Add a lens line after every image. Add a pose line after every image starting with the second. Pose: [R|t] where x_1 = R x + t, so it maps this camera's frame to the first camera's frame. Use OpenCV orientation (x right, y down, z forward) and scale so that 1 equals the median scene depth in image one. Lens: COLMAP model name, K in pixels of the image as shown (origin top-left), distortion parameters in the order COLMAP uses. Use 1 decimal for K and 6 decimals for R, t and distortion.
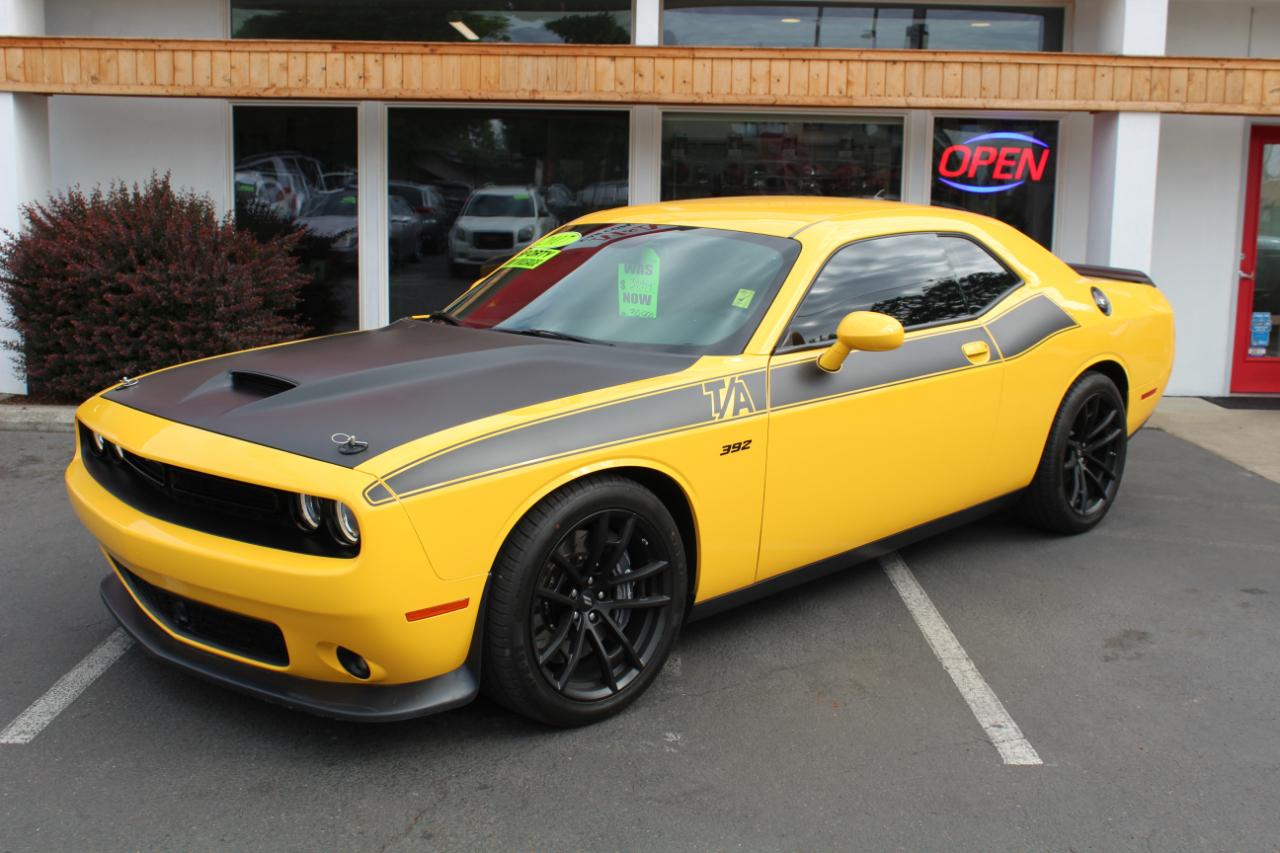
lens RADIAL K [[1343.7, 0, 649.6], [0, 1343.7, 428.0], [0, 0, 1]] dist [-0.126559, 0.160963]
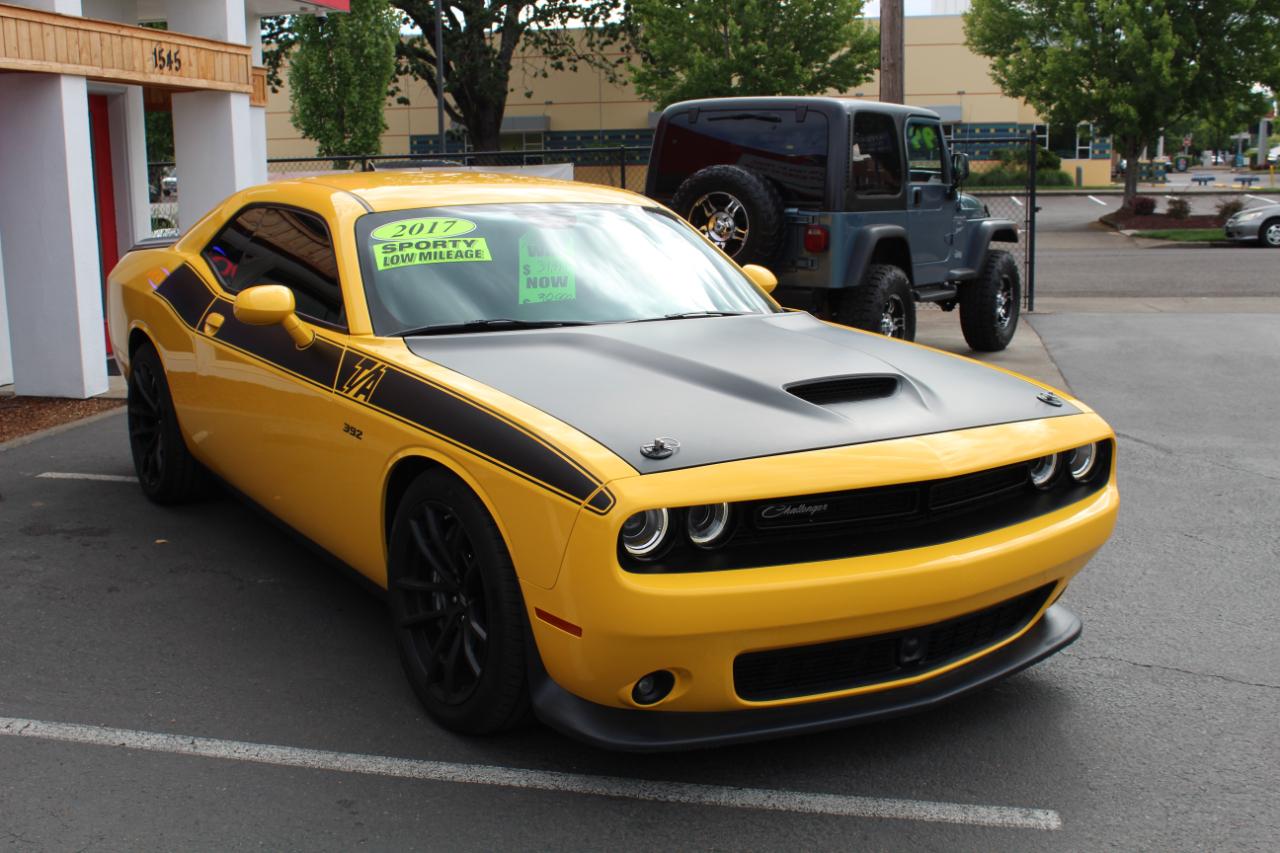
lens RADIAL K [[1440.4, 0, 640.0], [0, 1440.4, 426.5], [0, 0, 1]] dist [-0.122459, 0.189063]
pose [[0.207321, -0.189390, 0.959765, -0.567622], [0.175368, 0.972384, 0.153998, -0.082041], [-0.962426, 0.136385, 0.234808, 0.414262]]
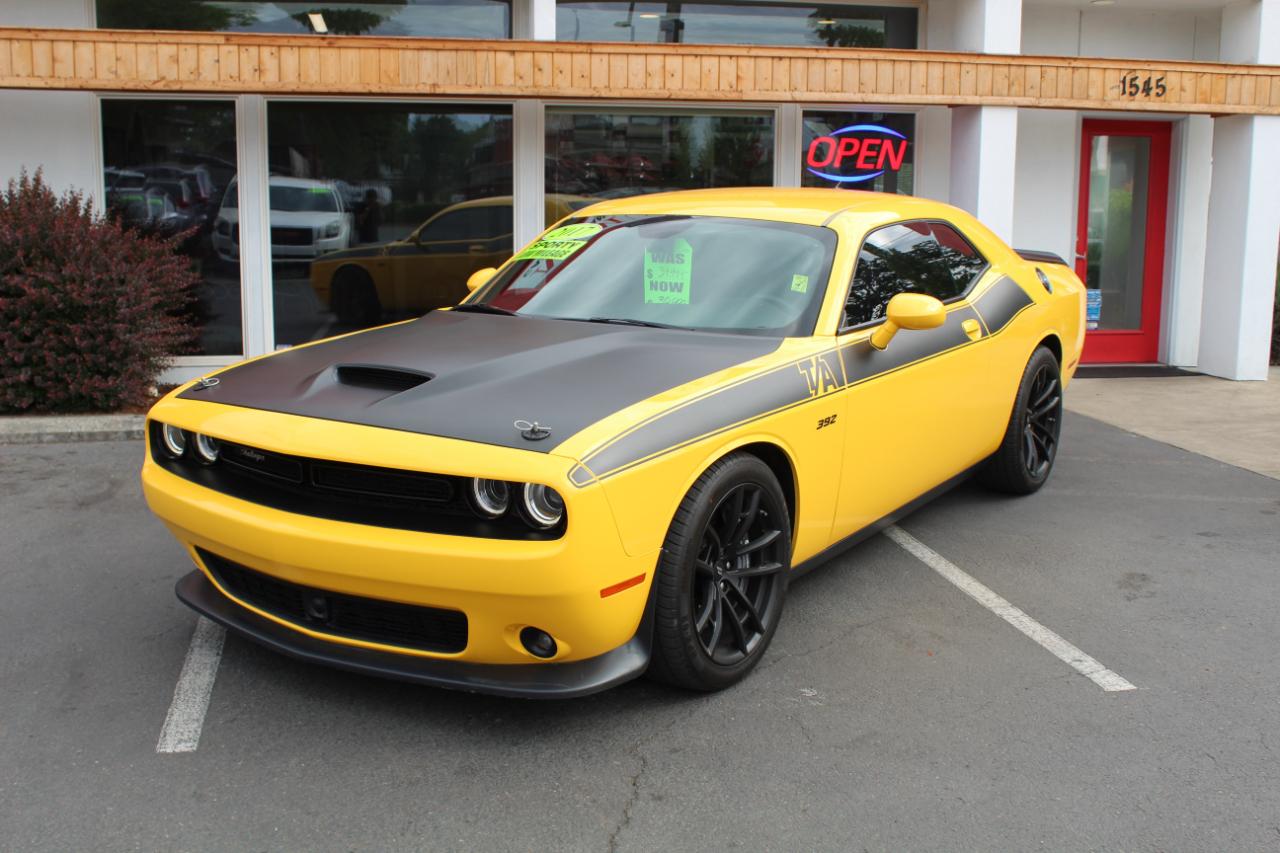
lens RADIAL K [[1345.6, 0, 640.0], [0, 1345.6, 426.5], [0, 0, 1]] dist [-0.129582, 0.159545]
pose [[0.981700, -0.041177, 0.185927, -0.132030], [0.040318, 0.999152, 0.008402, 0.001534], [-0.186115, -0.000752, 0.982528, -0.012557]]
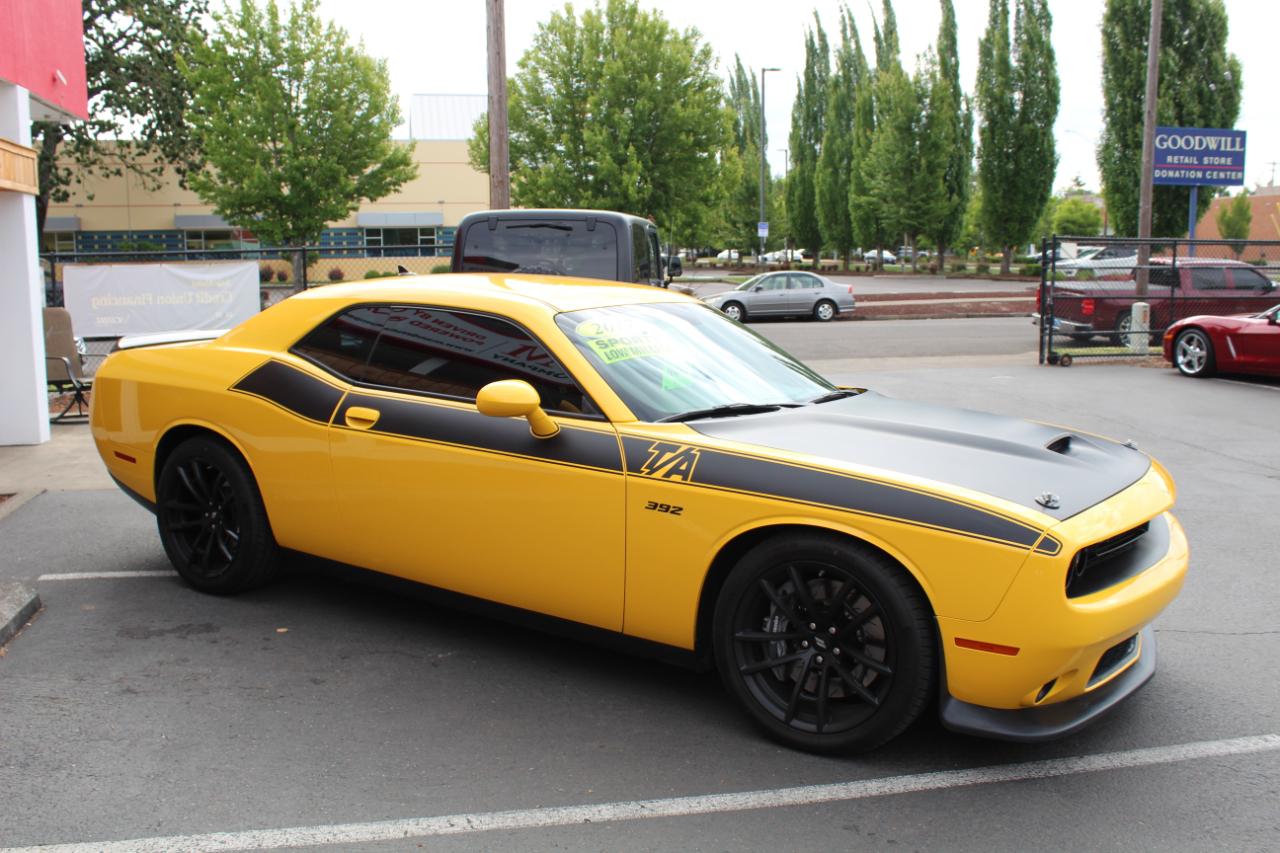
lens RADIAL K [[1188.0, 0, 640.0], [0, 1188.0, 426.5], [0, 0, 1]] dist [-0.156301, 0.173852]
pose [[-0.212868, -0.150659, 0.965396, -0.551145], [0.159389, 0.969452, 0.186437, -0.137766], [-0.963993, 0.193560, -0.182352, 0.703760]]
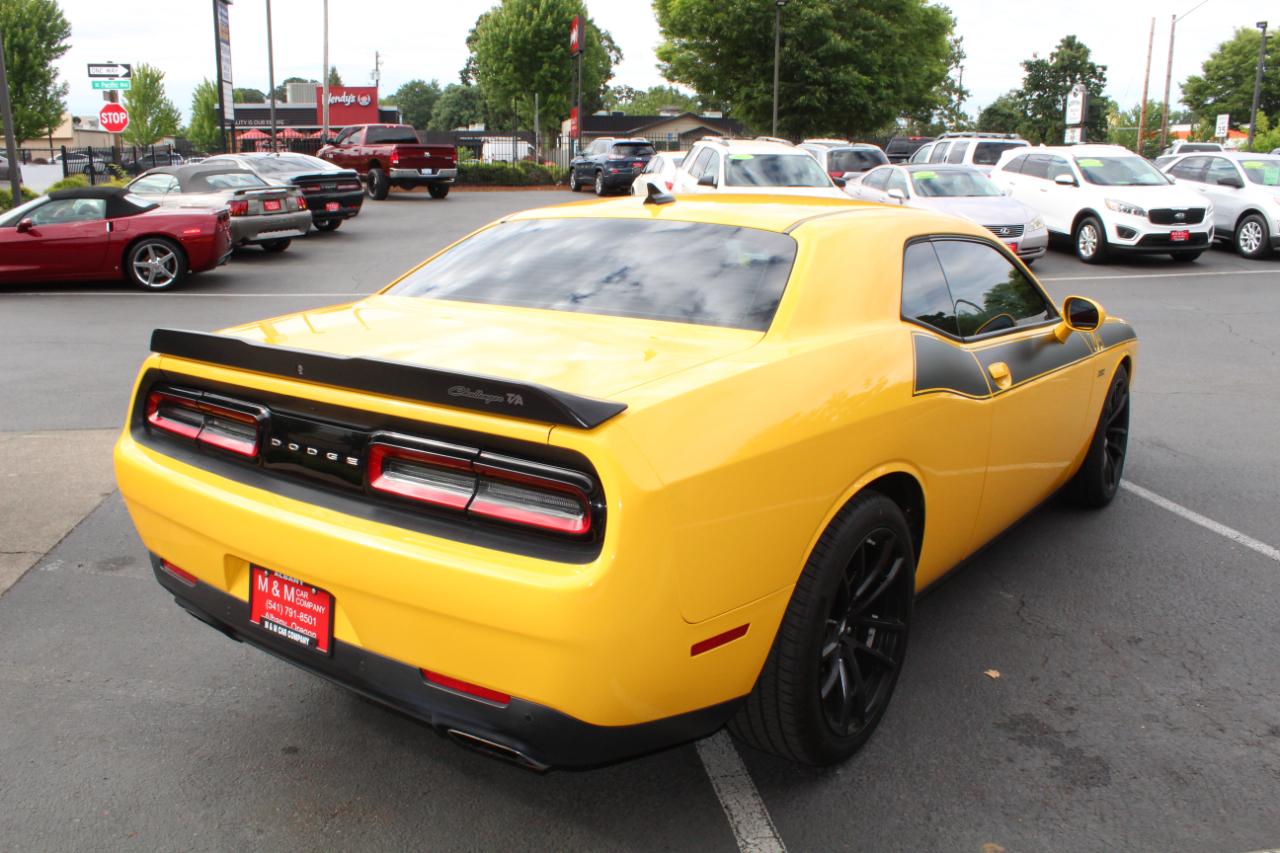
lens RADIAL K [[1079.3, 0, 629.9], [0, 1079.3, 429.6], [0, 0, 1]] dist [-0.172866, 0.161574]
pose [[-0.988811, 0.012441, -0.148656, 0.184114], [-0.047773, 0.917624, 0.394567, -0.193383], [0.141319, 0.397254, -0.906762, 1.073829]]
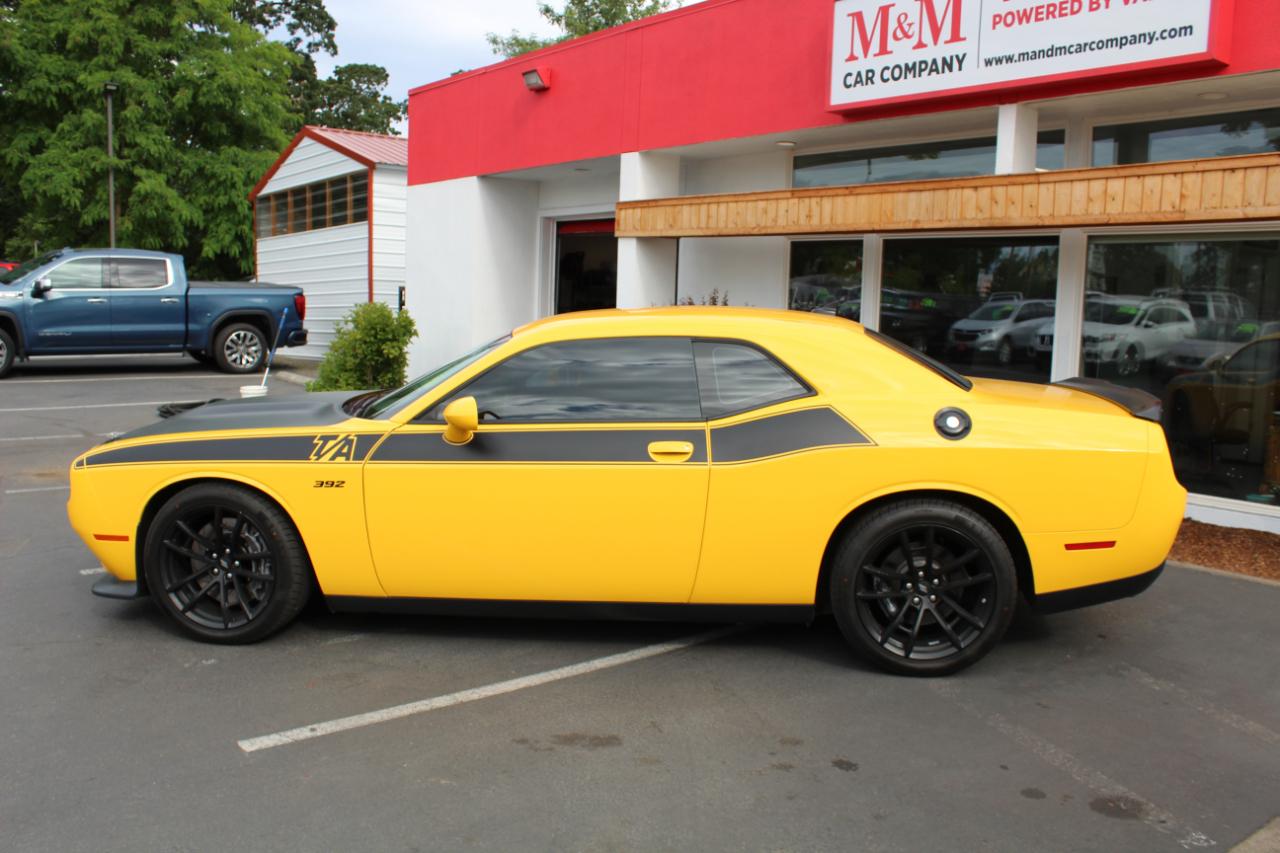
lens RADIAL K [[1122.4, 0, 650.5], [0, 1122.4, 428.0], [0, 0, 1]] dist [-0.143242, 0.140167]
pose [[0.611682, 0.089624, -0.786010, 0.539202], [-0.148470, 0.988913, -0.002782, -0.041079], [0.777047, 0.118400, 0.618207, 0.256363]]
